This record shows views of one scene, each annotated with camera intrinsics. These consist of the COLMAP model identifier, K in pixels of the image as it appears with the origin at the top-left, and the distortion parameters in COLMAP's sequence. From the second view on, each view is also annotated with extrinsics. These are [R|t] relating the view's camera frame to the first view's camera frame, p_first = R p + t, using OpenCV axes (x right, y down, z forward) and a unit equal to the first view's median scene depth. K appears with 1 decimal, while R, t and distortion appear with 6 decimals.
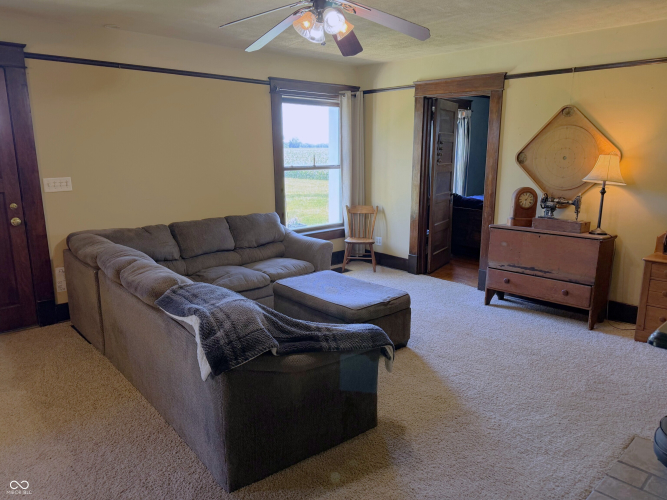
lens RADIAL K [[492.7, 0, 329.4], [0, 492.7, 249.5], [0, 0, 1]] dist [0.161834, -0.201471]
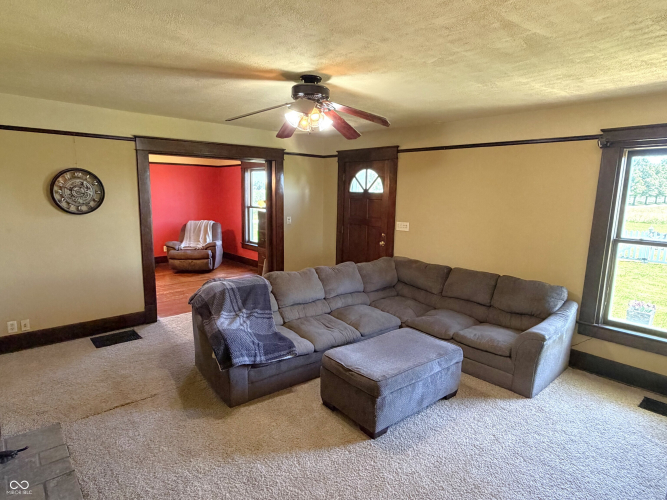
lens RADIAL K [[383.3, 0, 335.0], [0, 383.3, 253.8], [0, 0, 1]] dist [-0.000712, -0.000206]
pose [[-0.034250, 0.150033, -0.988088, 0.713055], [-0.239600, 0.958602, 0.153861, -0.181667], [0.970267, 0.242015, 0.003115, 0.806770]]
